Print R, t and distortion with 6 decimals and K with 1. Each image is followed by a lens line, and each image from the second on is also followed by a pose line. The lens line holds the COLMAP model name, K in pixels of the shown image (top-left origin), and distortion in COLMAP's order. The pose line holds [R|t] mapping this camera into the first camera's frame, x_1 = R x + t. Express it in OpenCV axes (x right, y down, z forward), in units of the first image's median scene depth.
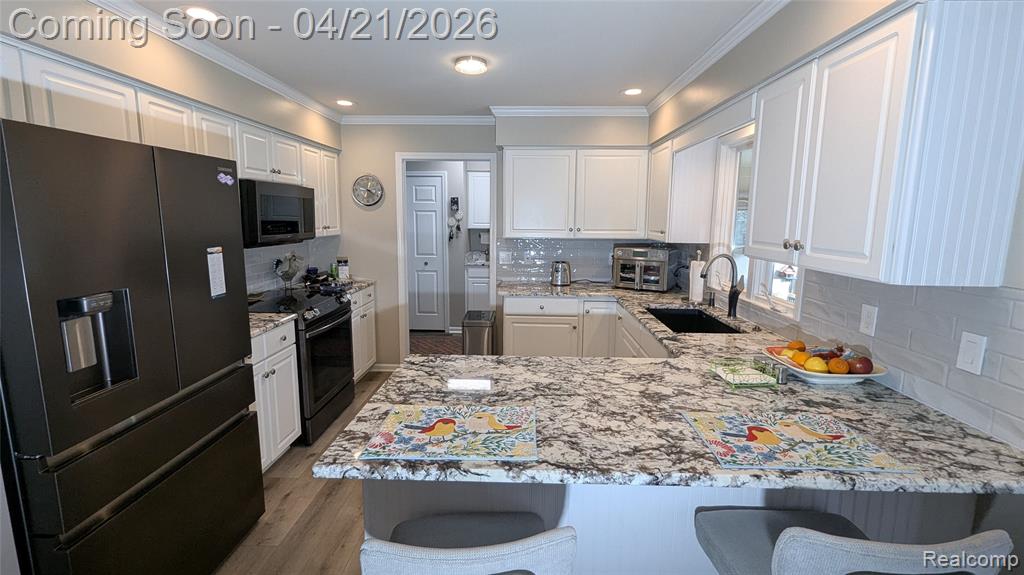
lens RADIAL K [[421.3, 0, 512.3], [0, 421.3, 278.9], [0, 0, 1]] dist [0.002054, 0.000012]
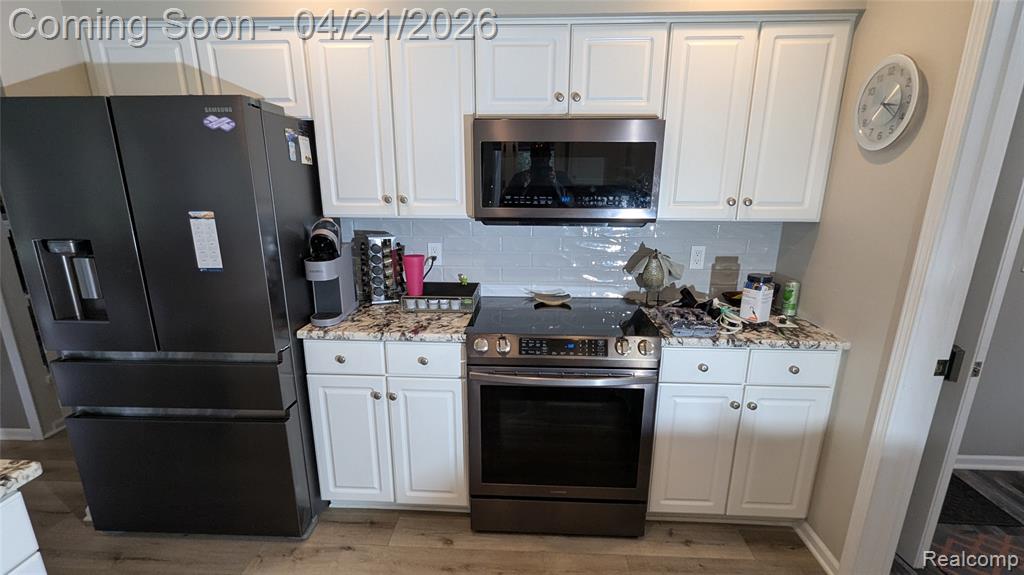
lens RADIAL K [[421.3, 0, 511.2], [0, 421.3, 283.9], [0, 0, 1]] dist [0.002054, 0.000012]
pose [[0.008817, 0.233923, -0.972215, 0.093681], [-0.141971, 0.962697, 0.230346, -0.143976], [0.989832, 0.135996, 0.041698, 1.063592]]
